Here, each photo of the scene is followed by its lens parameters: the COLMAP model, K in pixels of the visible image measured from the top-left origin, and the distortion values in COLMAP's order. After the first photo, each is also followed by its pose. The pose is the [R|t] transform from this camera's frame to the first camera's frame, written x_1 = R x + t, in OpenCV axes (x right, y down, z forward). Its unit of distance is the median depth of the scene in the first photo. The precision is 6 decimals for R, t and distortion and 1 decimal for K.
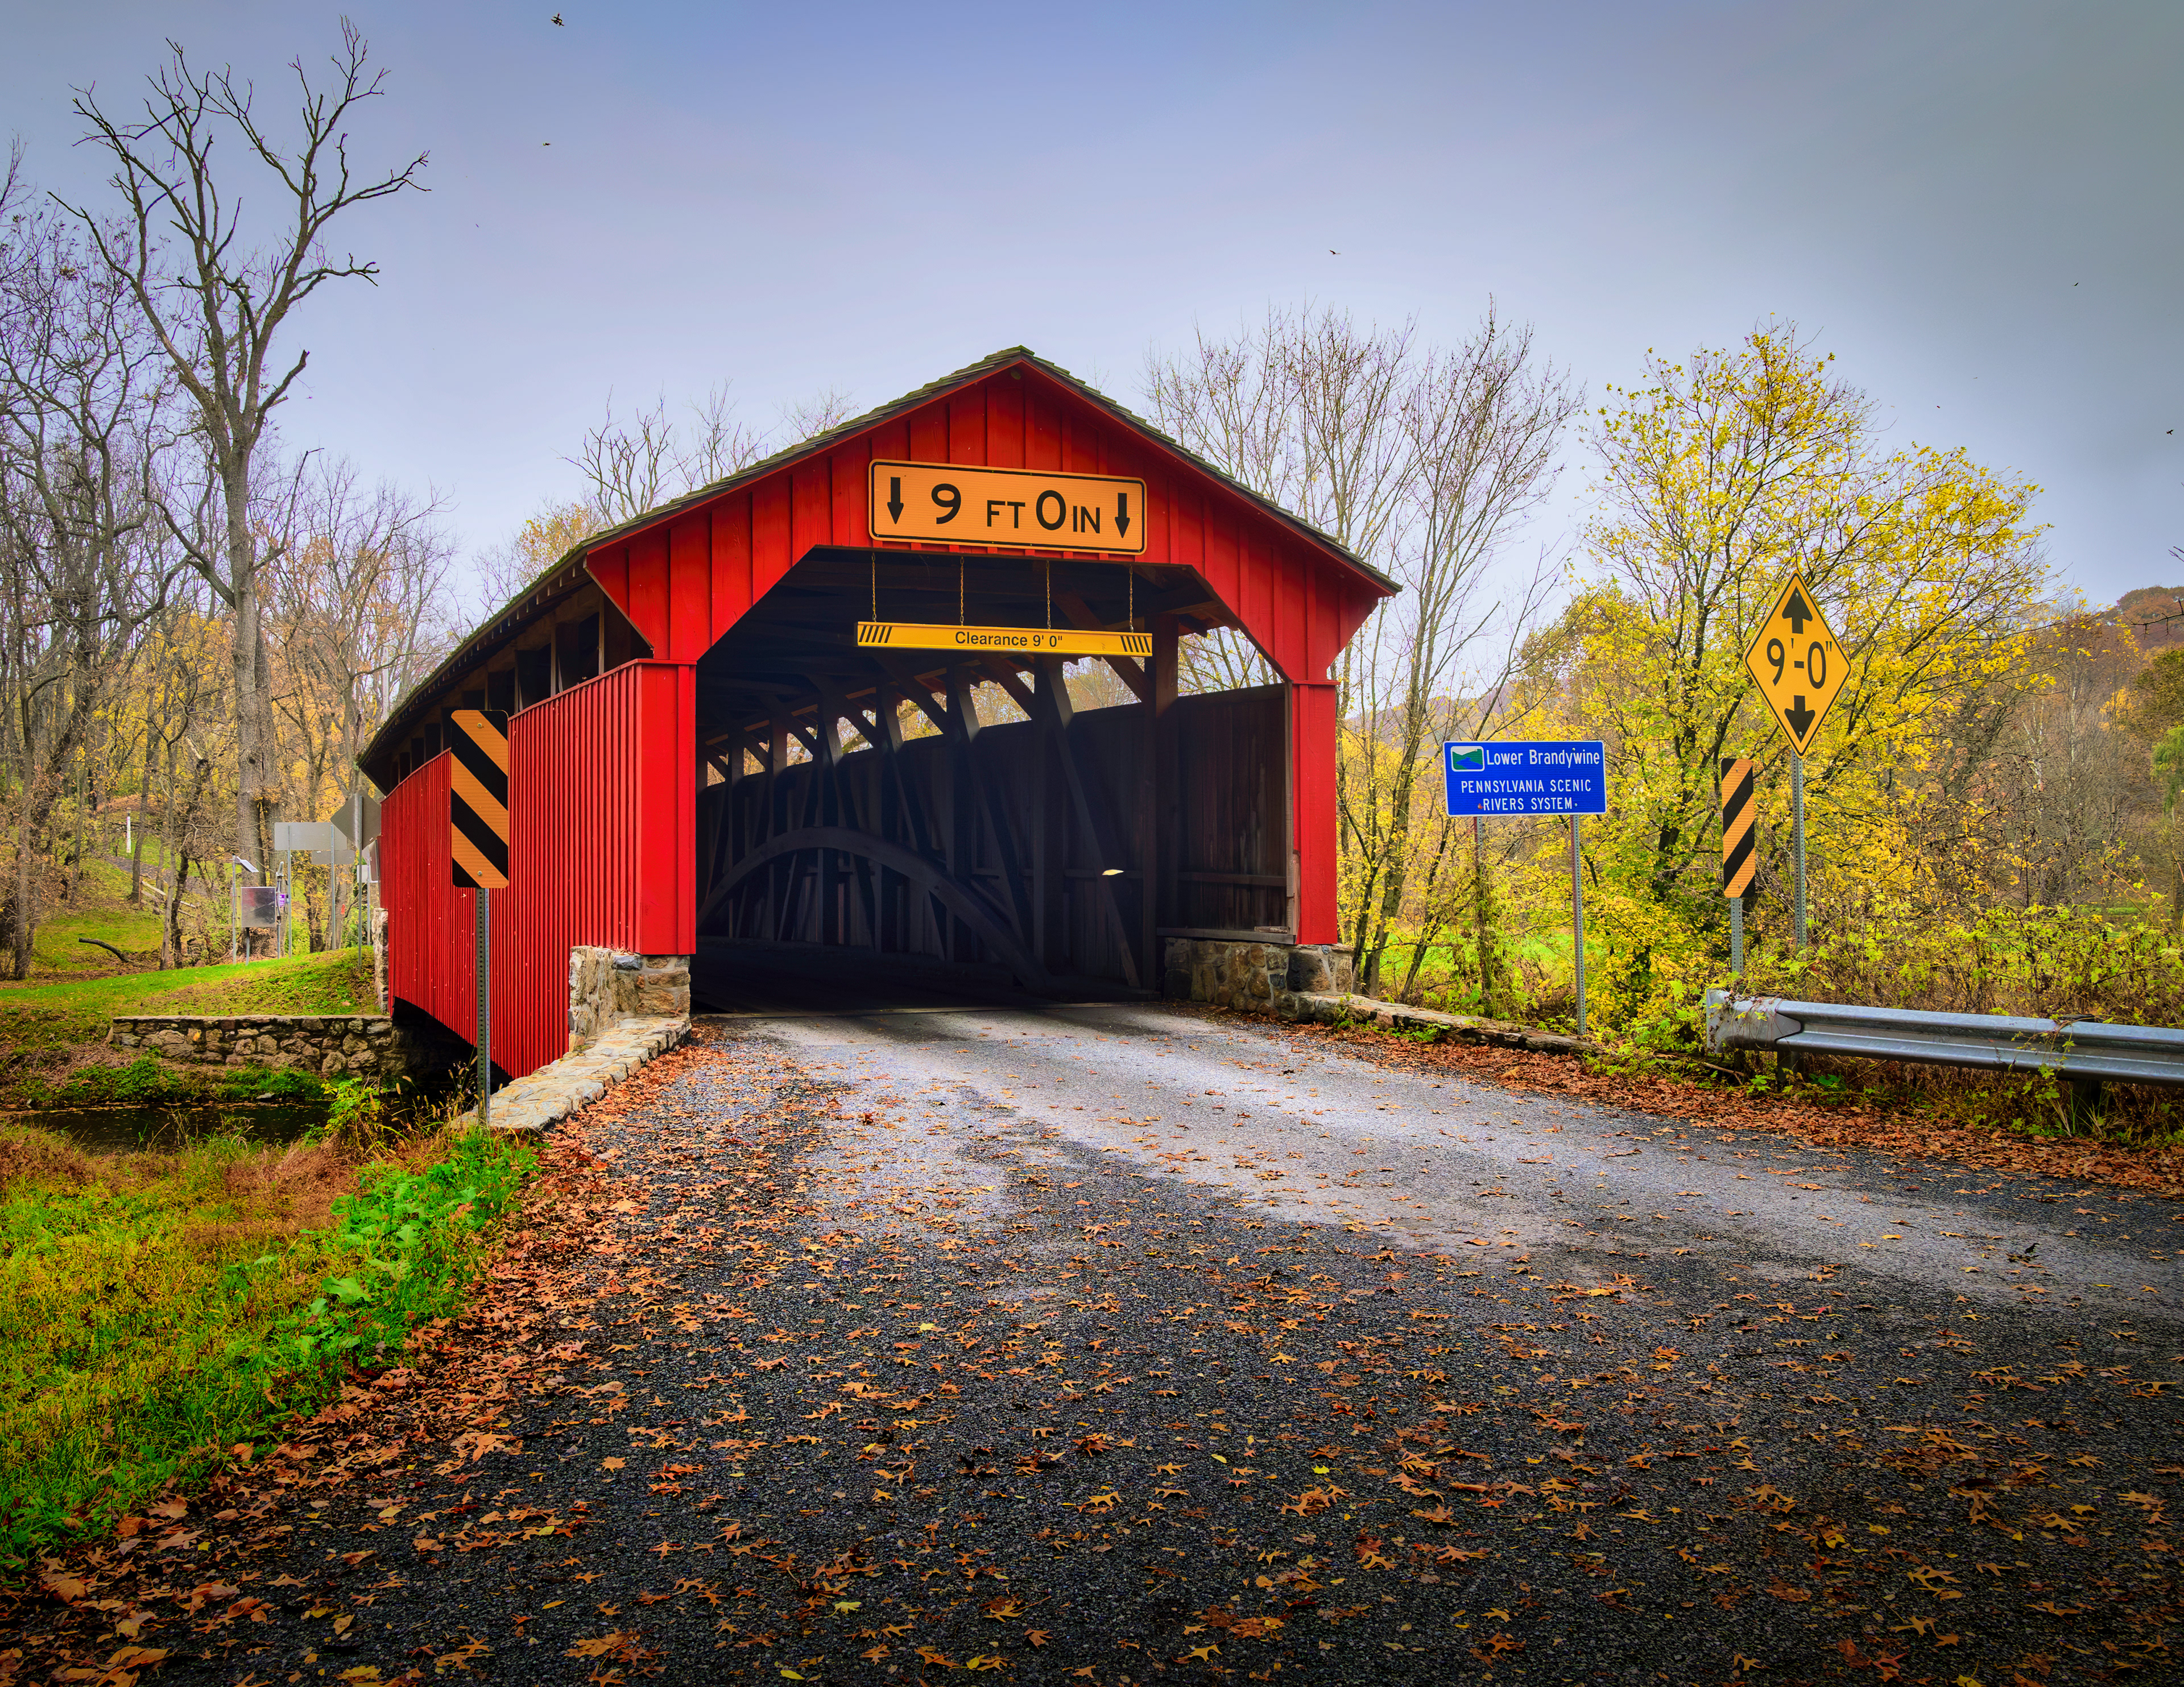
lens RADIAL K [[2101.0, 0, 1090.1], [0, 2101.0, 844.0], [0, 0, 1]] dist [-0.019620, 0.000000]
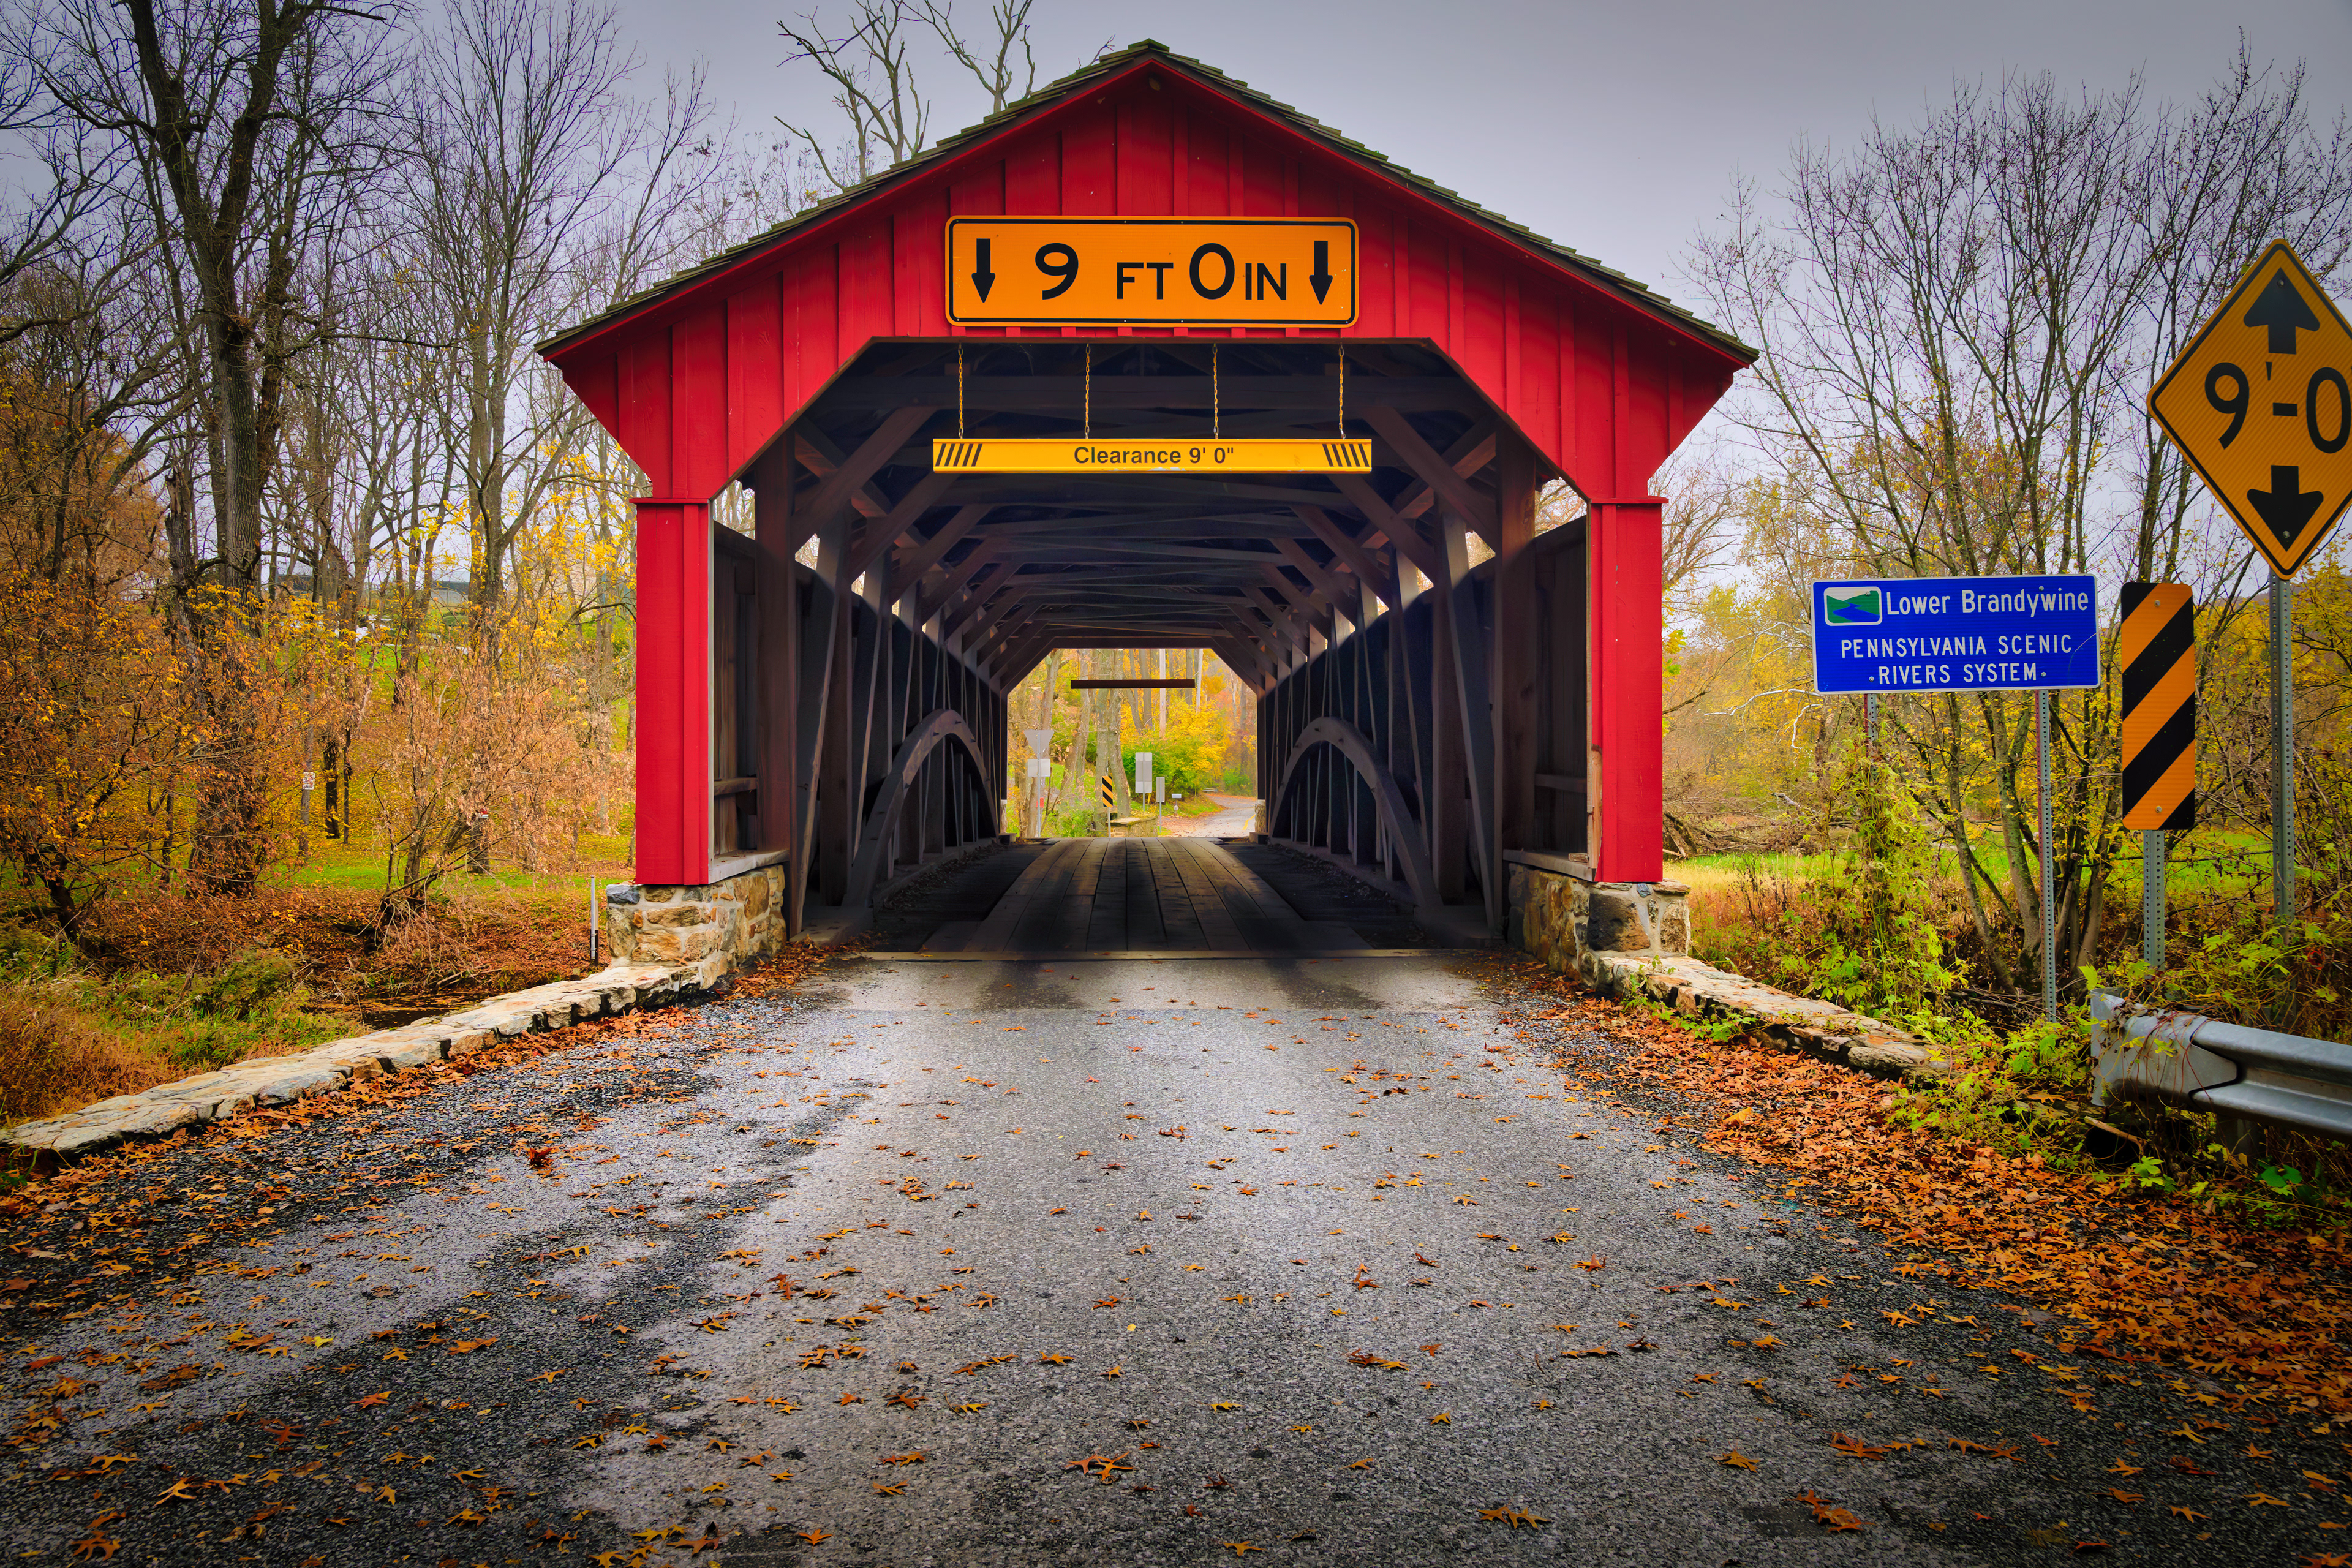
lens RADIAL K [[2083.2, 0, 1175.8], [0, 2083.2, 784.9], [0, 0, 1]] dist [0.000656, -0.021868]
pose [[0.938278, 0.004421, -0.345854, 0.216736], [0.003815, 0.999725, 0.023131, -0.000440], [0.345861, -0.023023, 0.938003, 0.326555]]
